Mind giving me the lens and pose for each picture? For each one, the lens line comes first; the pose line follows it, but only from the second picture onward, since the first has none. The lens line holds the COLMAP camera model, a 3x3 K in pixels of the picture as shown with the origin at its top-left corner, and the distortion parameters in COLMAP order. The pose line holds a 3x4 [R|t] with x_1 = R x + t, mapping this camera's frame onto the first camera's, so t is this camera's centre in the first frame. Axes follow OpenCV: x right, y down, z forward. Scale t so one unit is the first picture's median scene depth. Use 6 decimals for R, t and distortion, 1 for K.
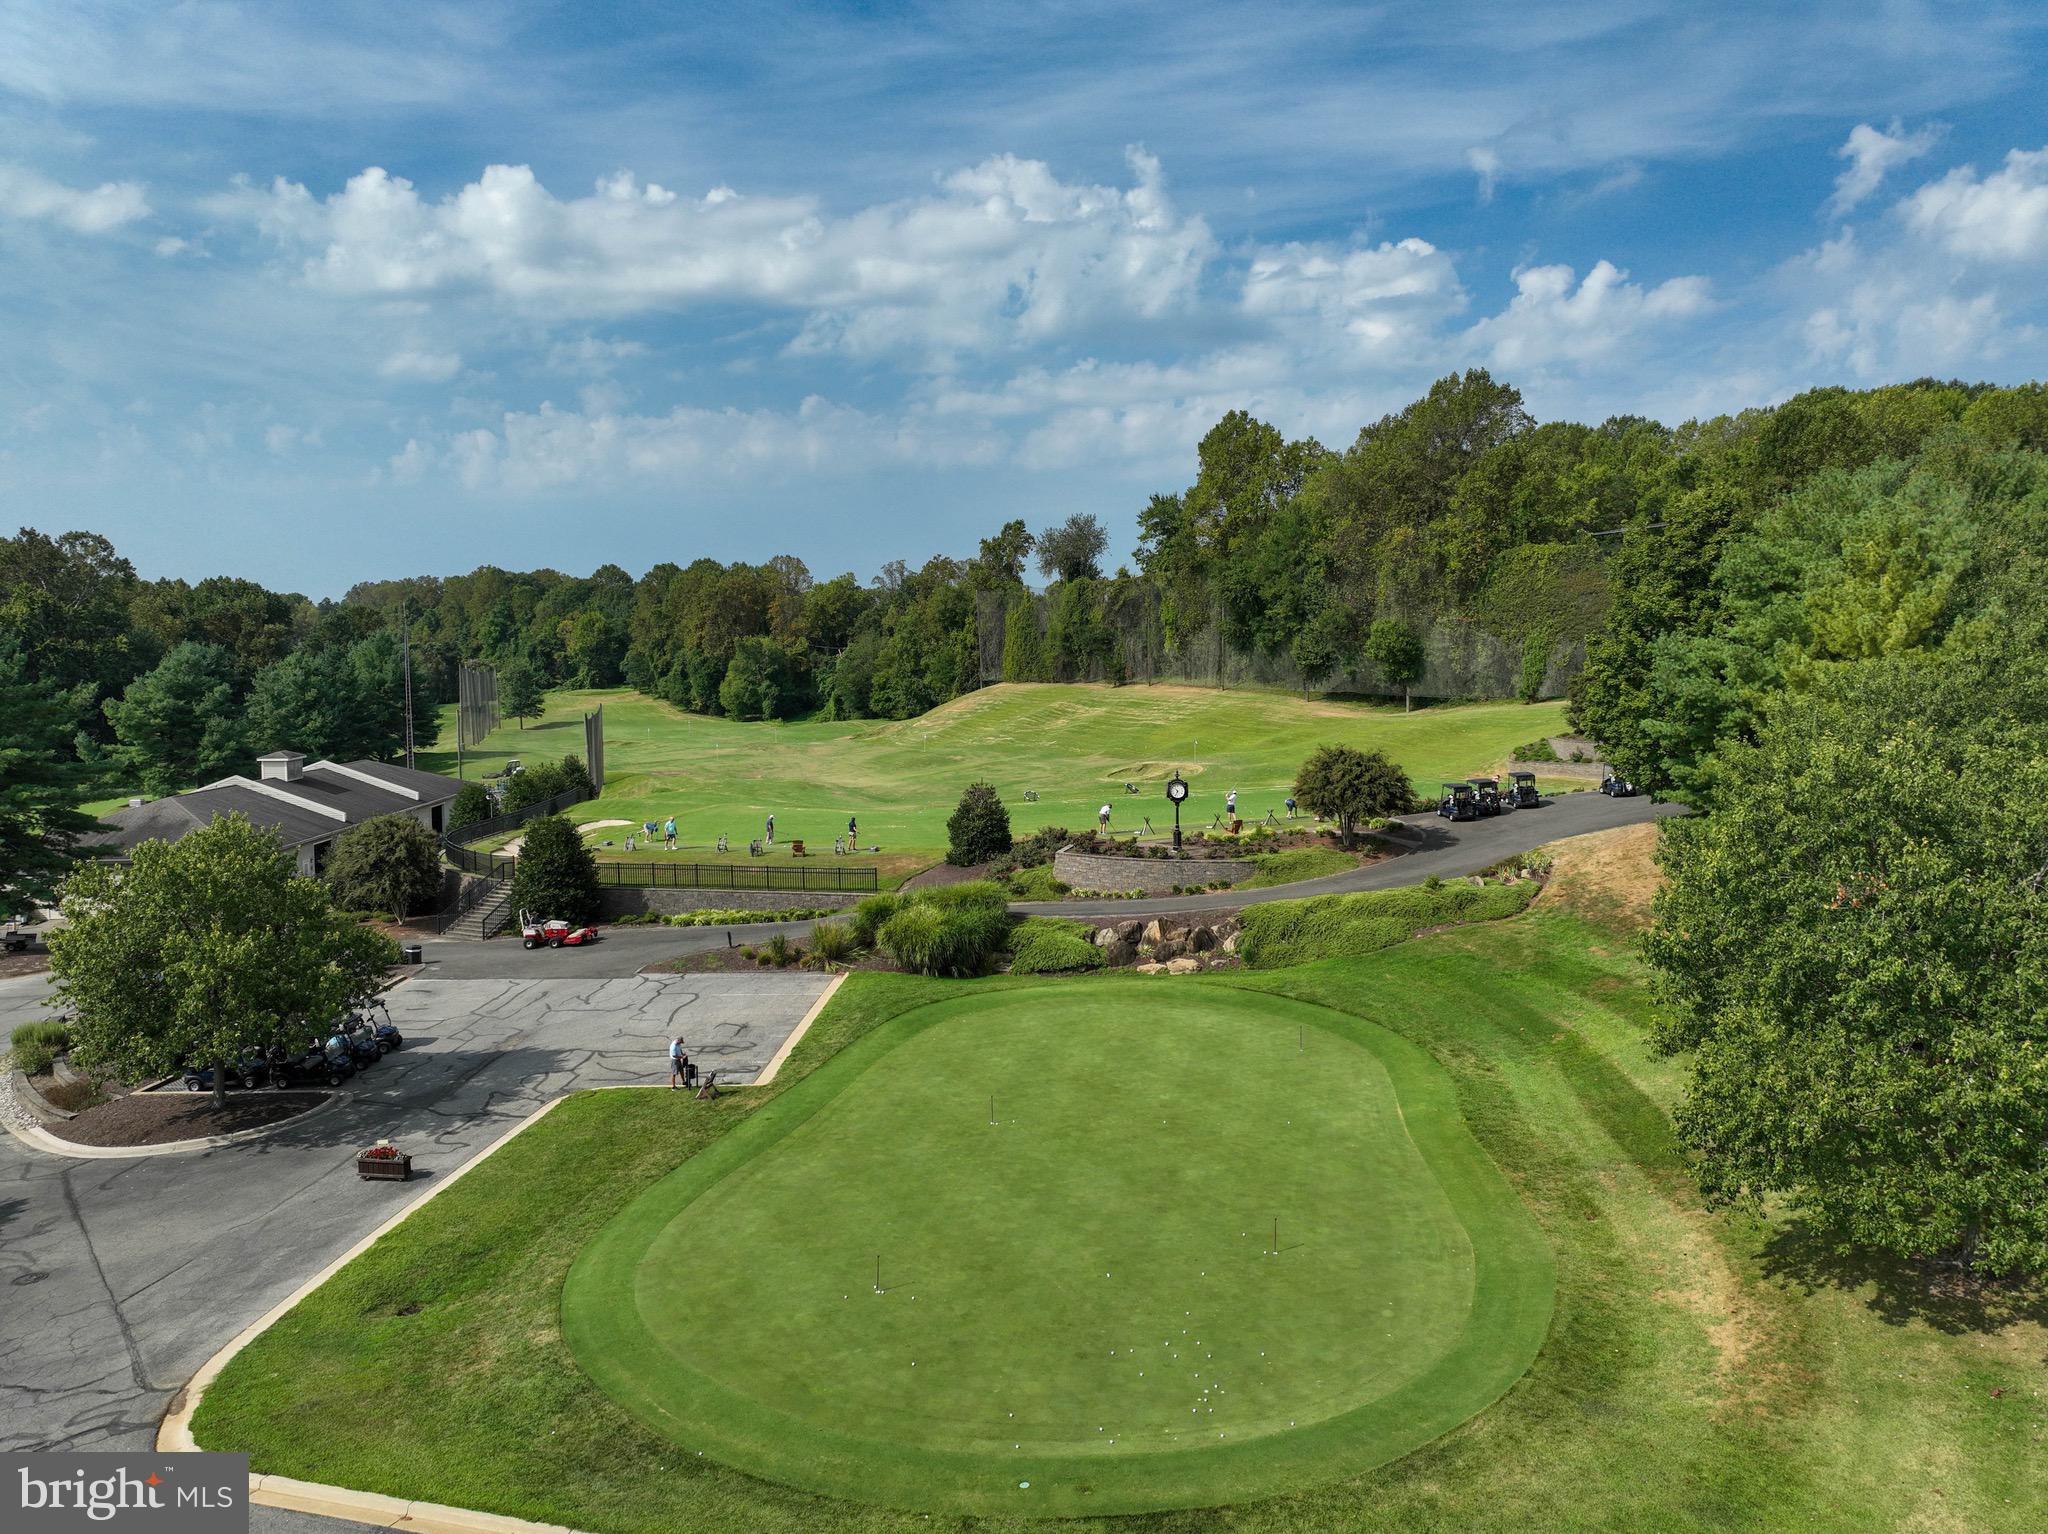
lens RADIAL K [[1432.4, 0, 1022.9], [0, 1432.4, 773.0], [0, 0, 1]] dist [-0.007931, -0.002483]
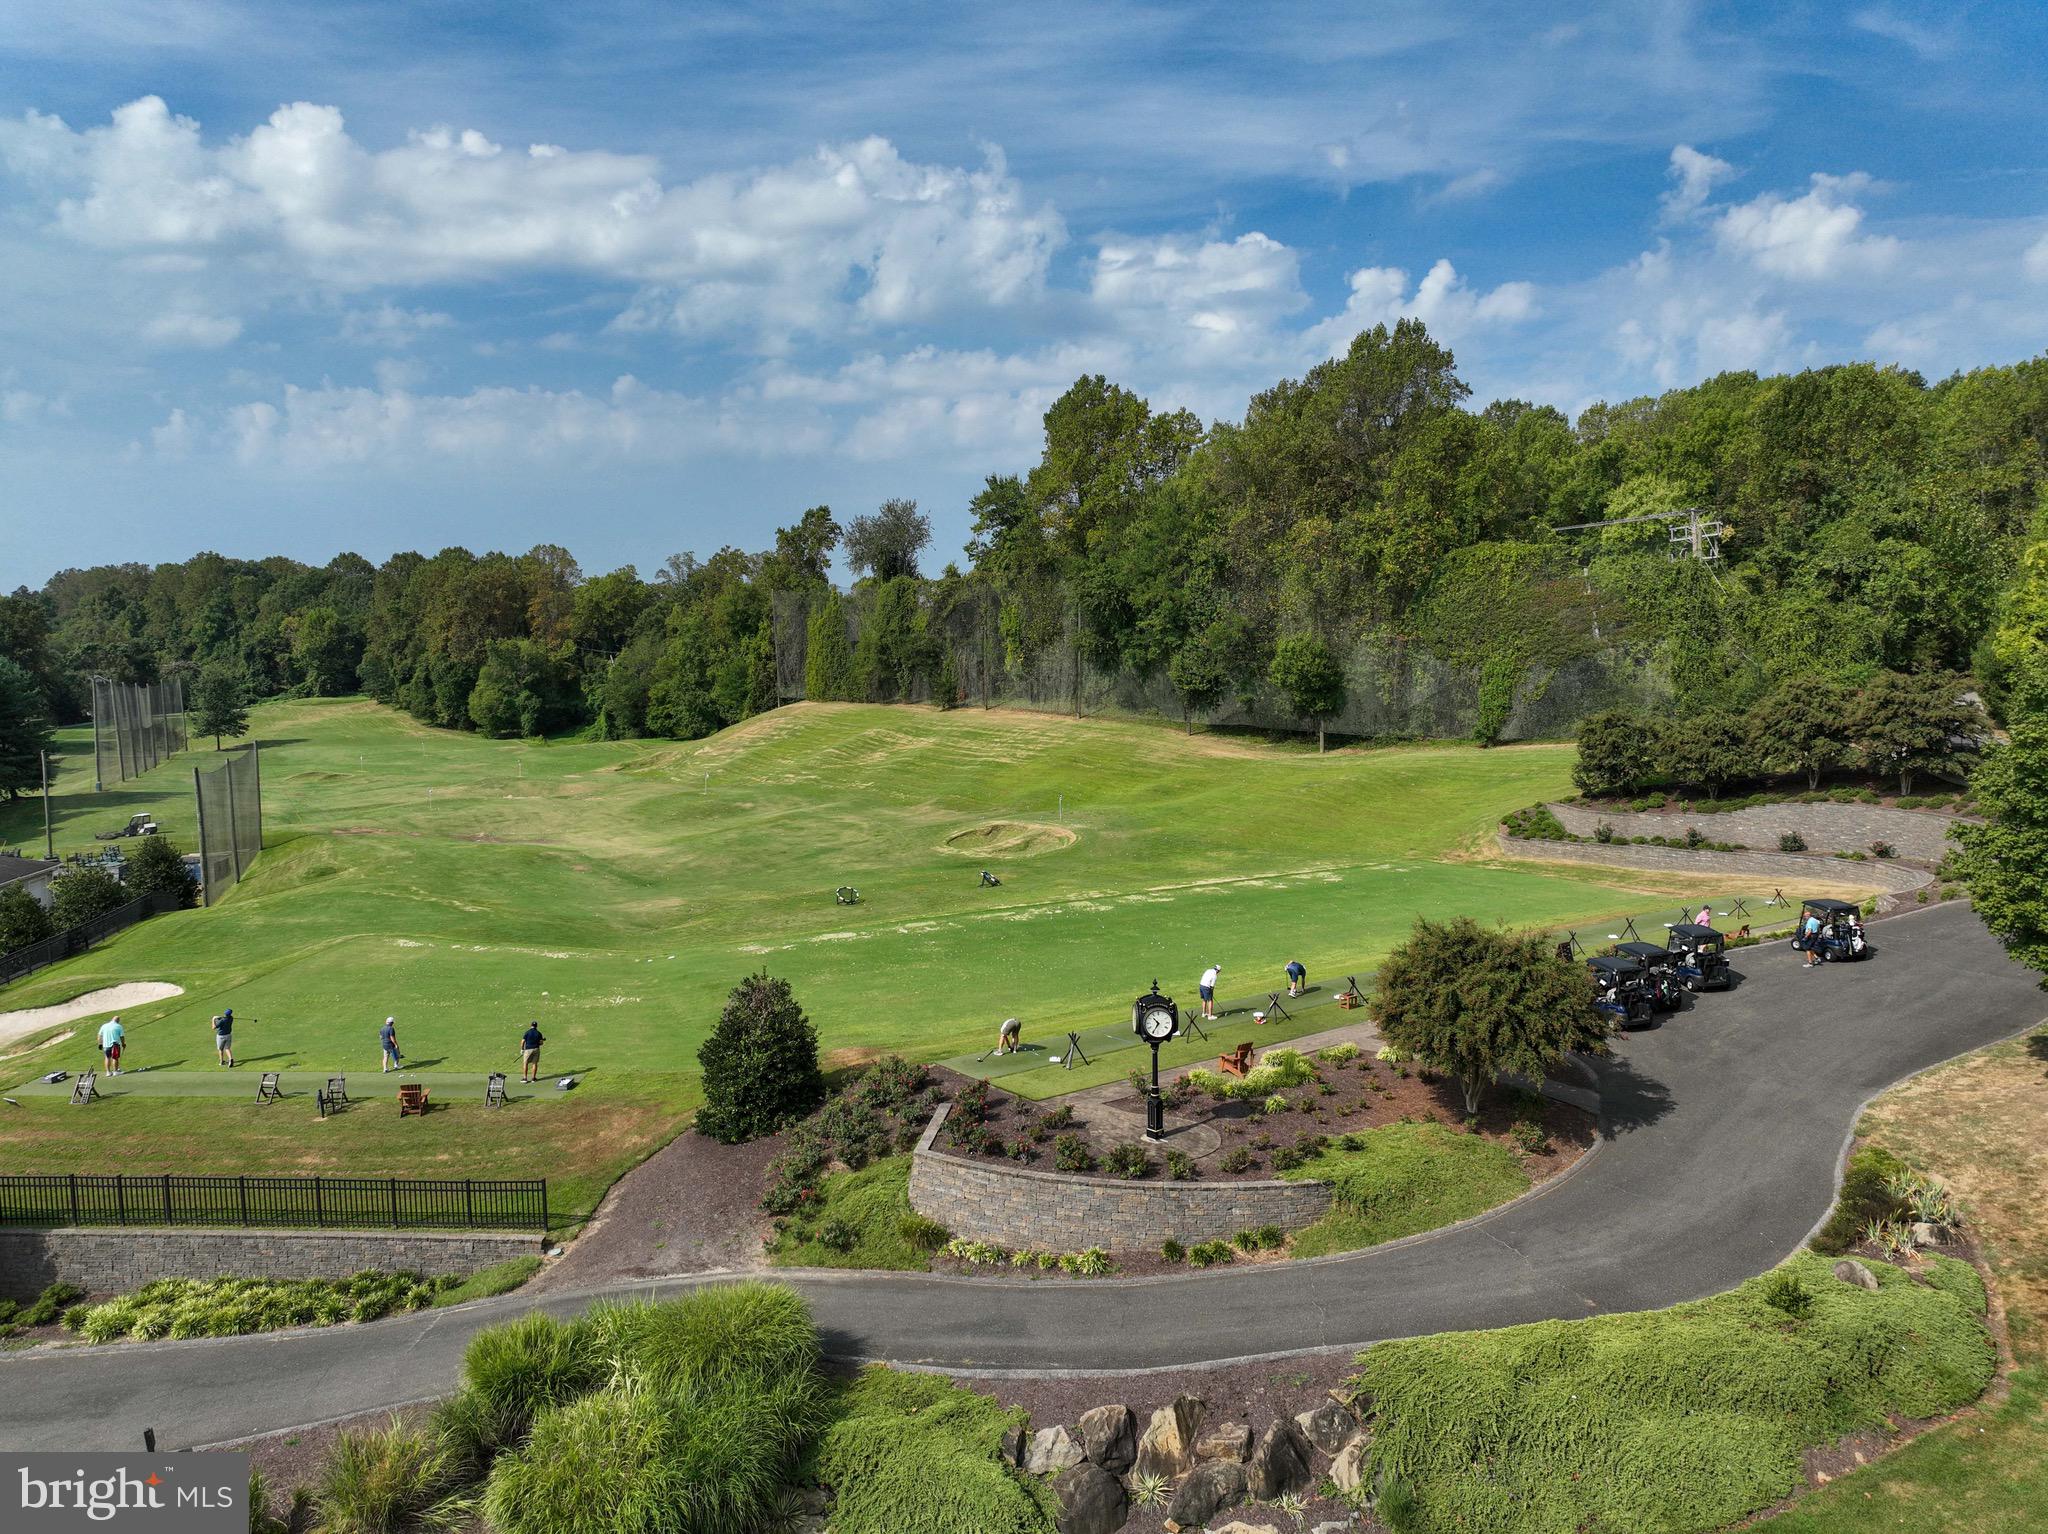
lens RADIAL K [[1432.4, 0, 1021.5], [0, 1432.4, 766.0], [0, 0, 1]] dist [-0.007931, -0.002483]
pose [[0.990847, -0.006358, 0.134843, -0.002501], [0.006502, 0.999979, -0.000627, -0.032679], [-0.134836, 0.001498, 0.990867, 0.217650]]
